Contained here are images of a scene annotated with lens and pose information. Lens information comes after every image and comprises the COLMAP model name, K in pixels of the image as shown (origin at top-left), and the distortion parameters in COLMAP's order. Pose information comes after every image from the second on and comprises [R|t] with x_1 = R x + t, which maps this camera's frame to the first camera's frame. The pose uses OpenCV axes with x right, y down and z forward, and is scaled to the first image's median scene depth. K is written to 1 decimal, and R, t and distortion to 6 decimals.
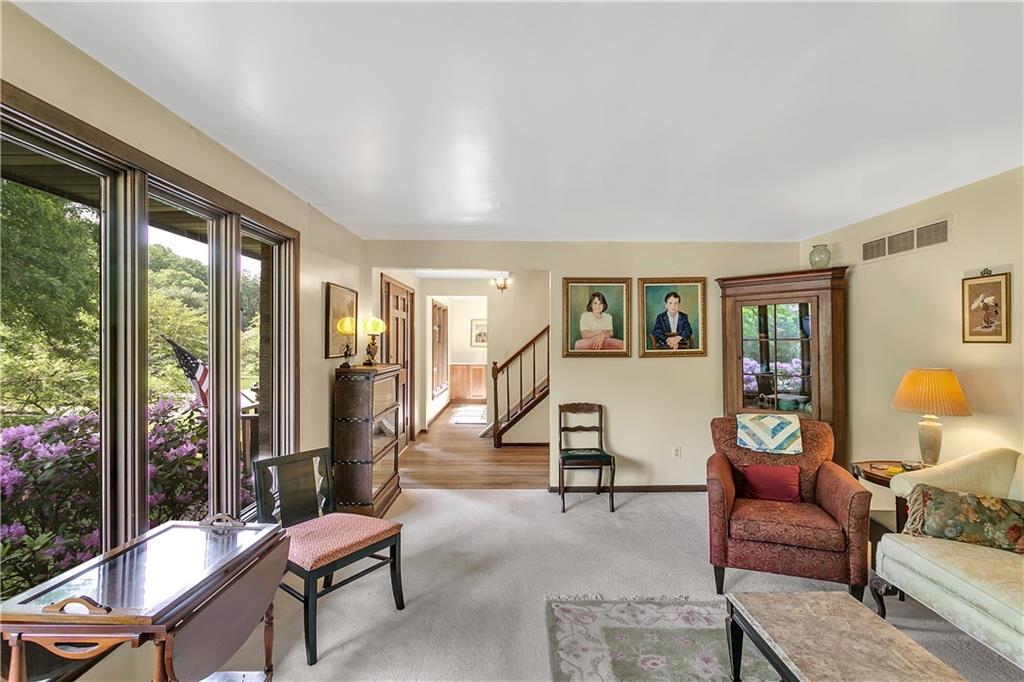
lens RADIAL K [[485.6, 0, 511.8], [0, 485.6, 337.9], [0, 0, 1]] dist [-0.000146, 0.000262]
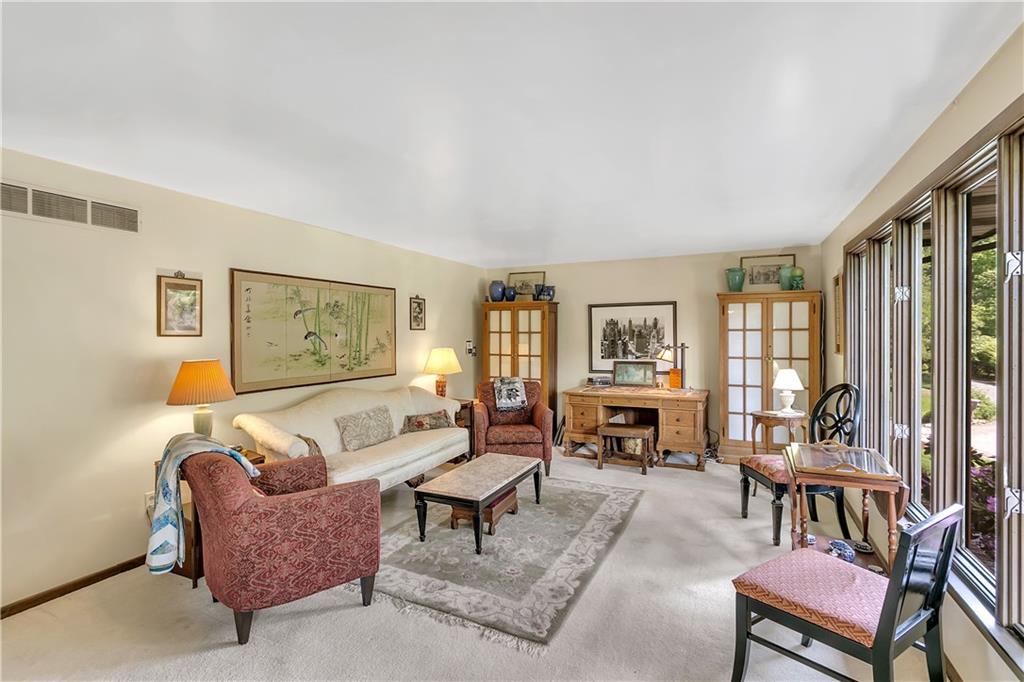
lens RADIAL K [[485.6, 0, 511.8], [0, 485.6, 337.9], [0, 0, 1]] dist [-0.000146, 0.000262]
pose [[-0.903775, -0.003246, 0.427996, -0.224895], [-0.005924, 0.999970, -0.004925, 0.015516], [-0.427967, -0.006987, -0.903767, 1.734911]]
